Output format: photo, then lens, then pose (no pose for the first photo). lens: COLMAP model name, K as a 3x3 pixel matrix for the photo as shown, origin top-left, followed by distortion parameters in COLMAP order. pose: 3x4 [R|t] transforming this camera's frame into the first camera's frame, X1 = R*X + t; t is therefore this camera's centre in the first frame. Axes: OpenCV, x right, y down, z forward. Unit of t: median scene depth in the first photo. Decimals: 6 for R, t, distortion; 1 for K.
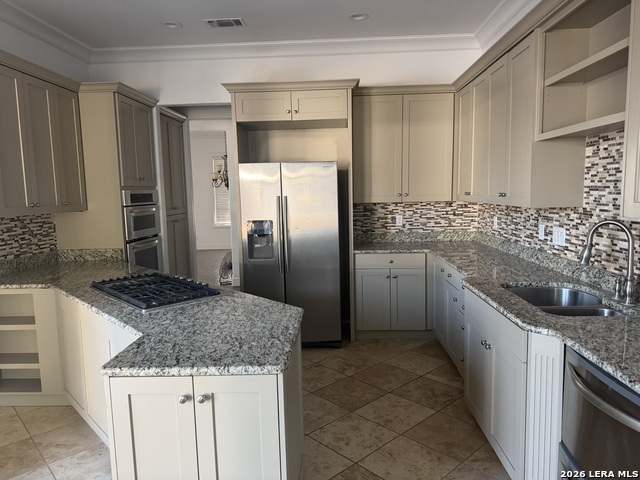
lens RADIAL K [[458.6, 0, 320.0], [0, 458.6, 240.0], [0, 0, 1]] dist [0.129907, -0.157056]
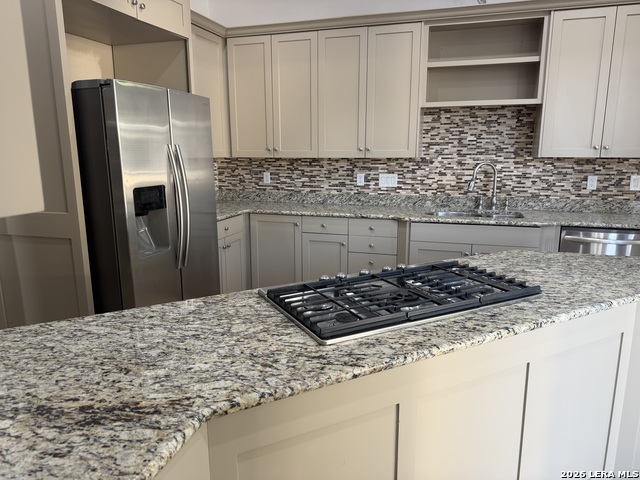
lens RADIAL K [[460.8, 0, 320.0], [0, 460.8, 240.0], [0, 0, 1]] dist [0.083158, -0.091004]
pose [[0.248054, -0.167512, 0.954154, -0.982878], [0.105056, 0.983779, 0.145401, -0.061730], [-0.963033, 0.064172, 0.261628, 0.981391]]
